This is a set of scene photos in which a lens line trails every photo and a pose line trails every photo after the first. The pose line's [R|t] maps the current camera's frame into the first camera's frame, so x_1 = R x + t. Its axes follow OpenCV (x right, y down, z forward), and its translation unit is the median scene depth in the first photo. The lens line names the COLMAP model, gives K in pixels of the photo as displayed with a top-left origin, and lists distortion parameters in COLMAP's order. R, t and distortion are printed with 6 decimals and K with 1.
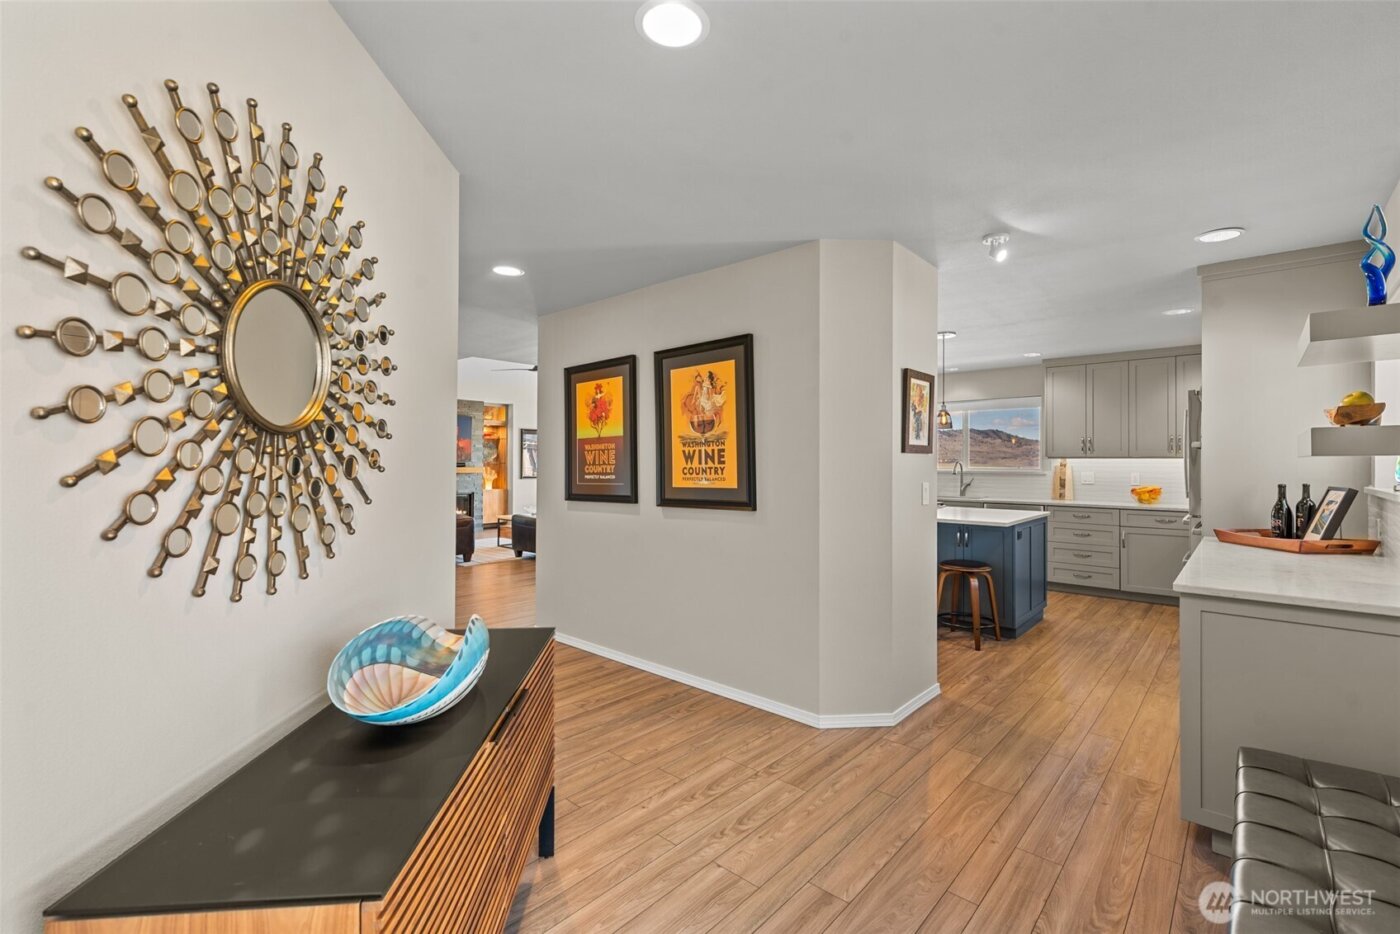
lens RADIAL K [[626.0, 0, 707.3], [0, 626.0, 461.1], [0, 0, 1]] dist [0.000962, -0.000027]
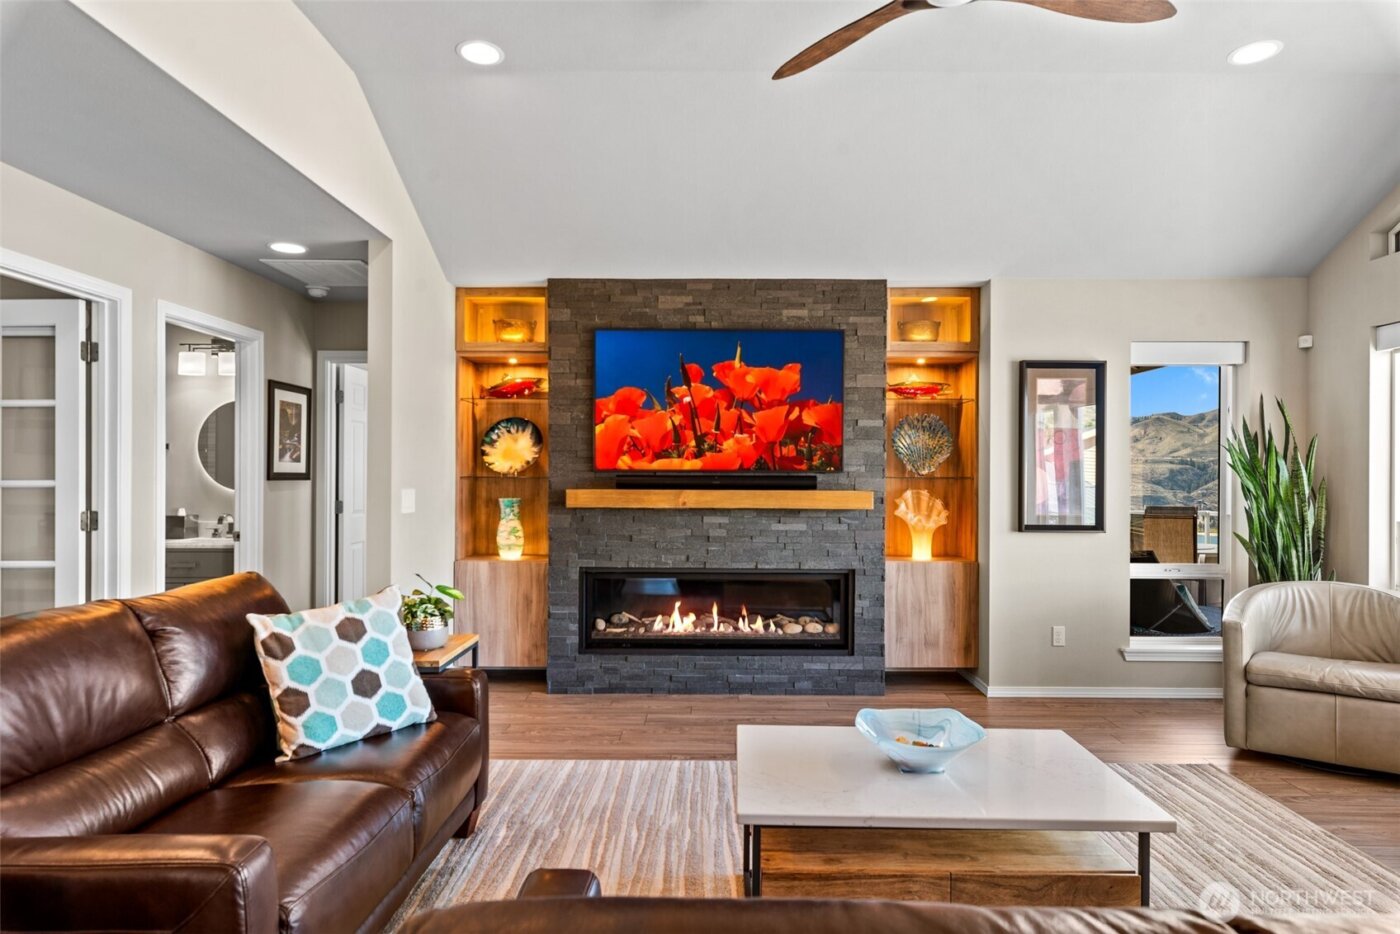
lens RADIAL K [[810.6, 0, 702.4], [0, 810.6, 475.7], [0, 0, 1]] dist [0.000376, 0.000839]
pose [[0.664738, -0.000363, -0.747076, -0.210642], [-0.001345, 0.999998, -0.001683, 0.005693], [0.747075, 0.002123, 0.664736, 1.186320]]
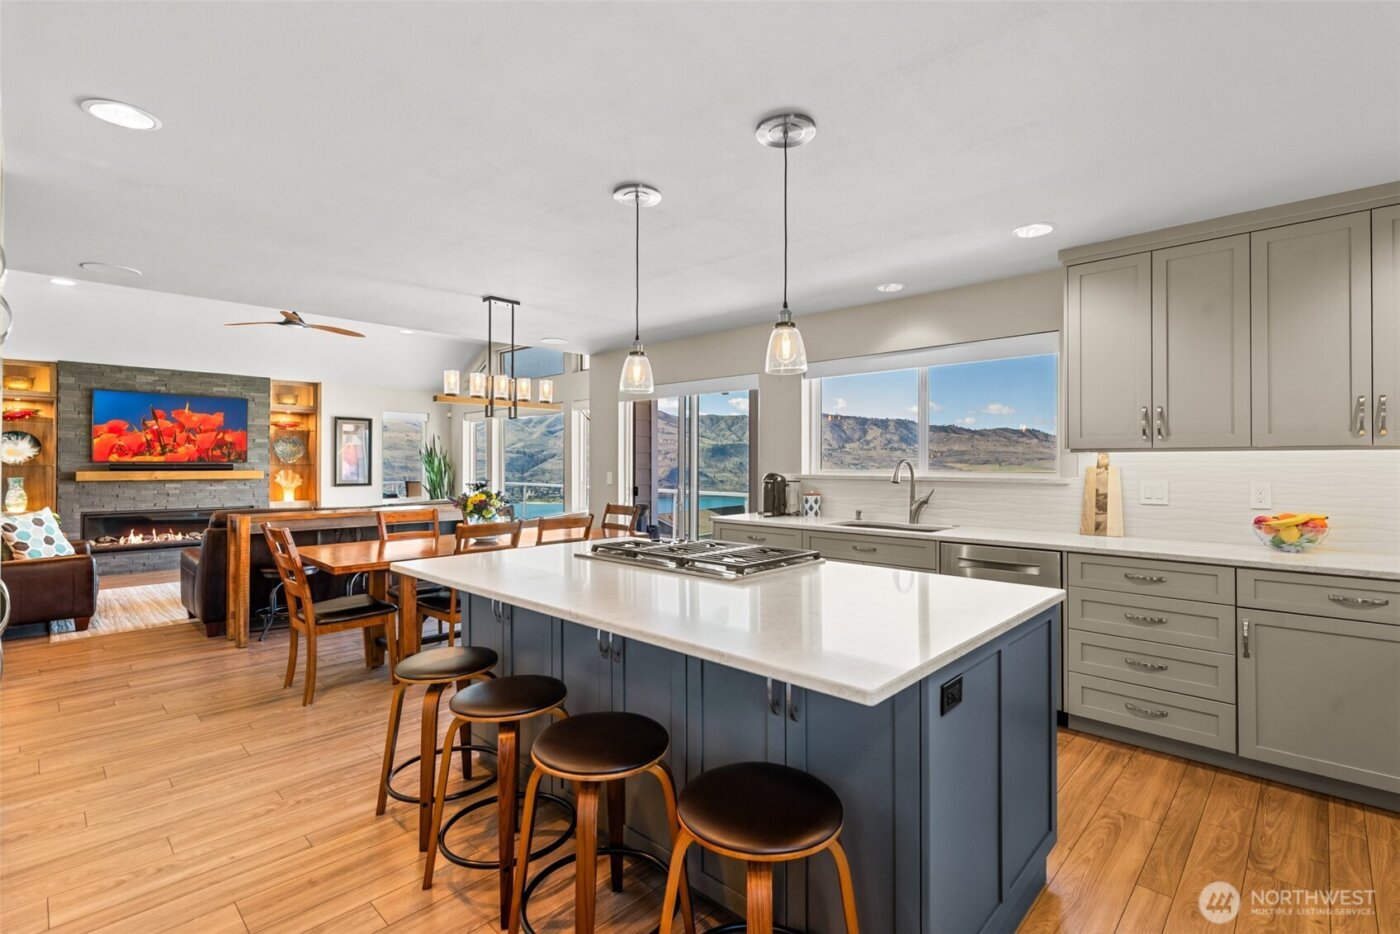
lens RADIAL K [[653.7, 0, 711.7], [0, 653.7, 459.9], [0, 0, 1]] dist [0.007411, -0.000350]
pose [[0.999718, -0.001996, -0.023647, 0.279648], [0.001890, 0.999988, -0.004518, 0.003731], [0.023656, 0.004472, 0.999710, 0.488667]]
